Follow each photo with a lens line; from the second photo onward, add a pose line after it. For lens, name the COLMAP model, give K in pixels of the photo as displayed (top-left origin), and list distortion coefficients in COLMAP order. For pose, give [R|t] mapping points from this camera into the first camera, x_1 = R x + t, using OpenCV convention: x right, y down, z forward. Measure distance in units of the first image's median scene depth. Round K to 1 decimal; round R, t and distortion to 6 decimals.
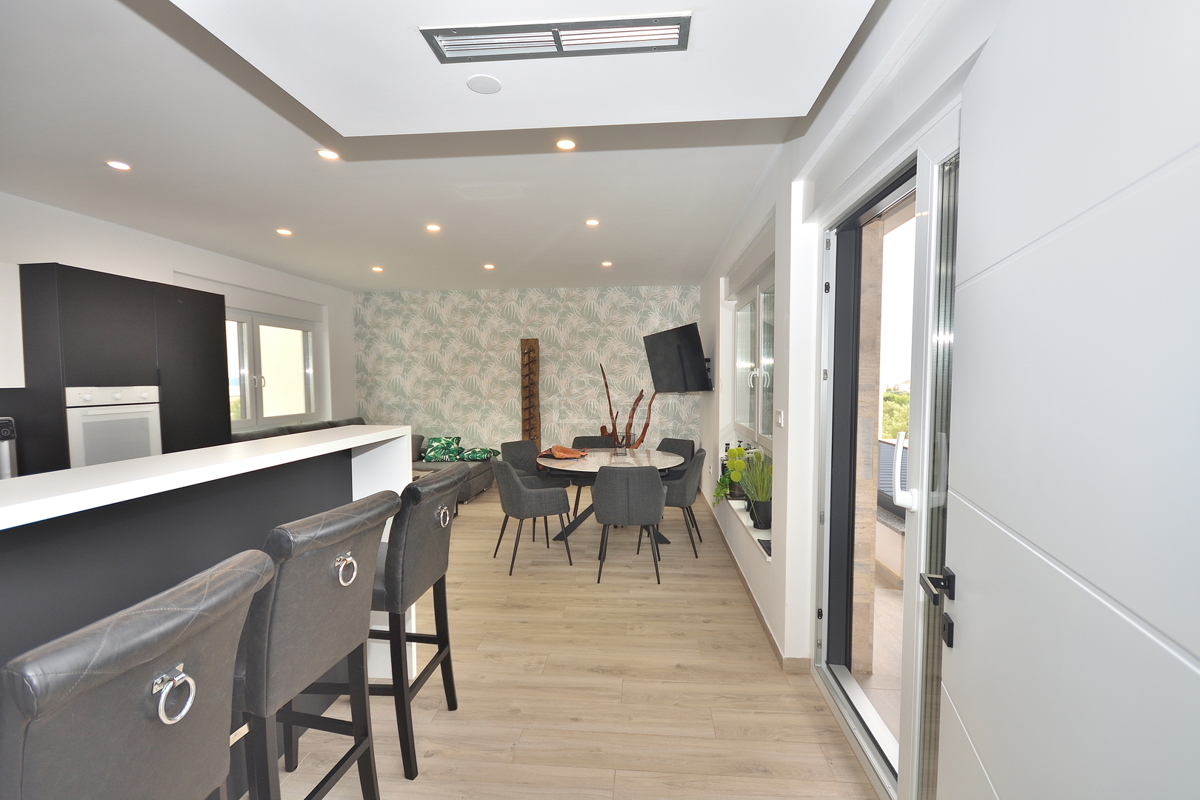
lens RADIAL K [[527.6, 0, 604.1], [0, 527.6, 409.6], [0, 0, 1]] dist [0.012157, -0.011696]
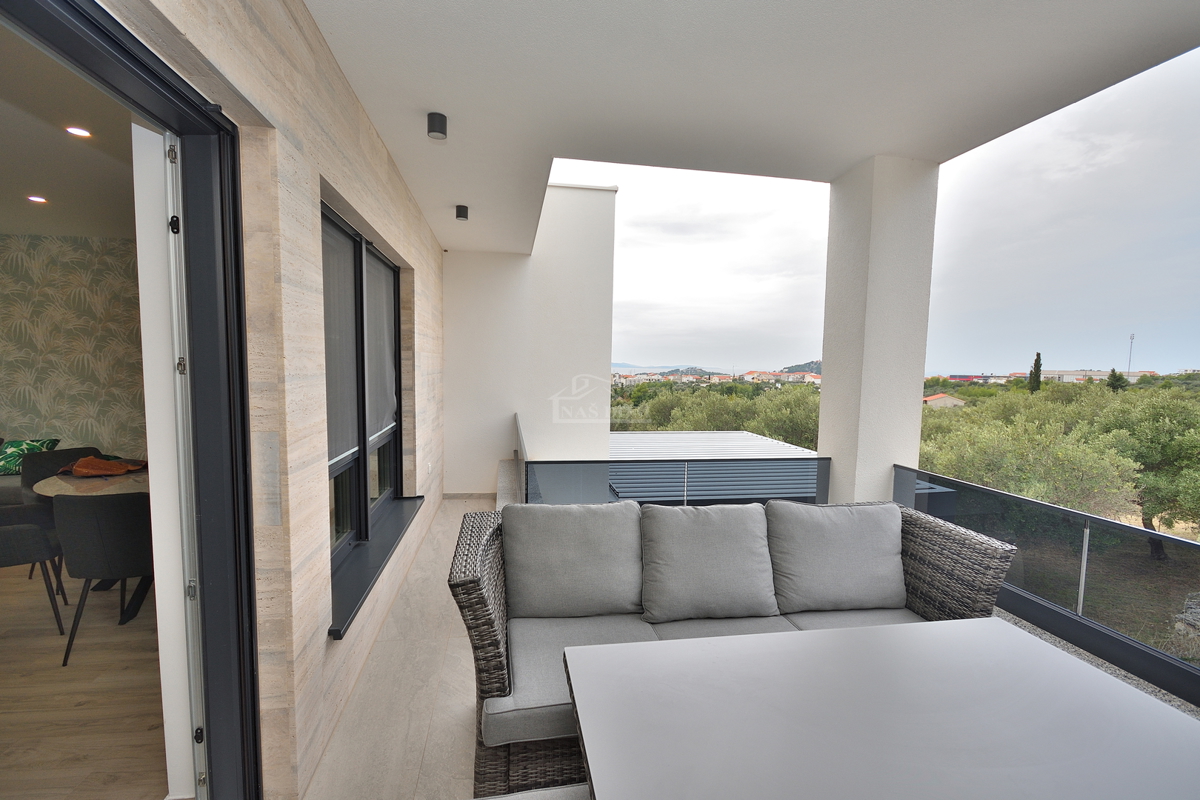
lens RADIAL K [[542.4, 0, 601.2], [0, 542.4, 412.2], [0, 0, 1]] dist [-0.004058, -0.000368]
pose [[0.968875, 0.000953, 0.247549, 0.328607], [-0.007944, 0.999597, 0.027243, -0.014396], [-0.247424, -0.028361, 0.968492, 0.113240]]
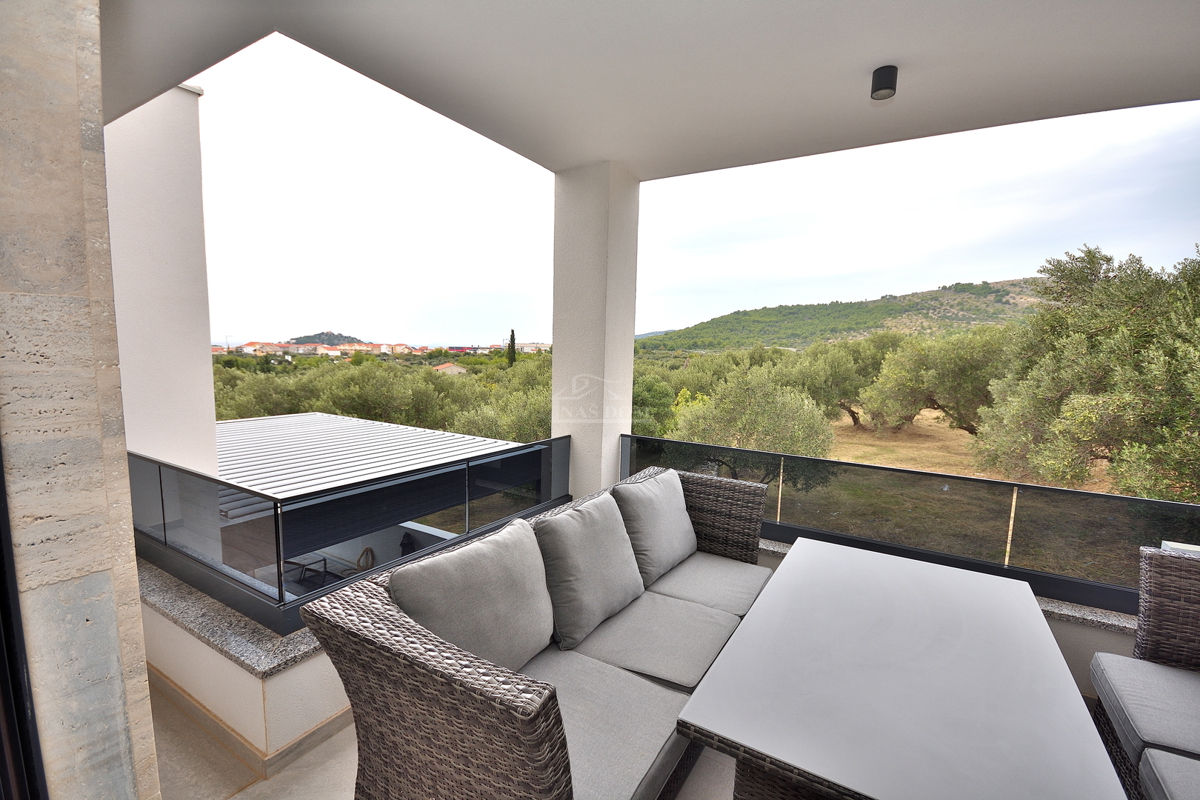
lens RADIAL K [[527.6, 0, 604.1], [0, 527.6, 409.6], [0, 0, 1]] dist [0.012157, -0.011696]
pose [[0.448413, -0.086898, 0.889592, 0.181209], [0.024593, 0.996086, 0.084904, -0.032861], [-0.893488, -0.016194, 0.448795, 0.312452]]
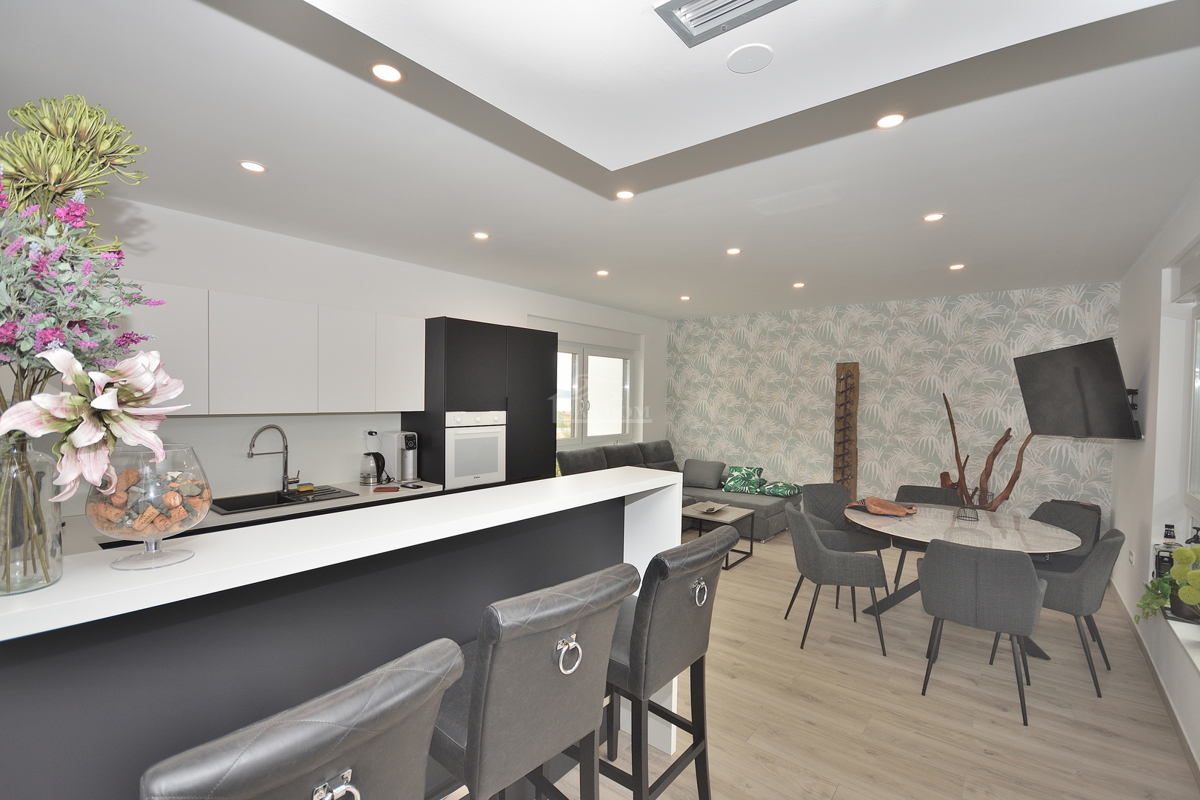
lens RADIAL K [[527.6, 0, 604.1], [0, 527.6, 409.6], [0, 0, 1]] dist [0.012157, -0.011696]
pose [[0.832872, 0.034071, -0.552416, 0.009014], [-0.052621, 0.998457, -0.017754, -0.024932], [0.550958, 0.043856, 0.833380, 0.075260]]
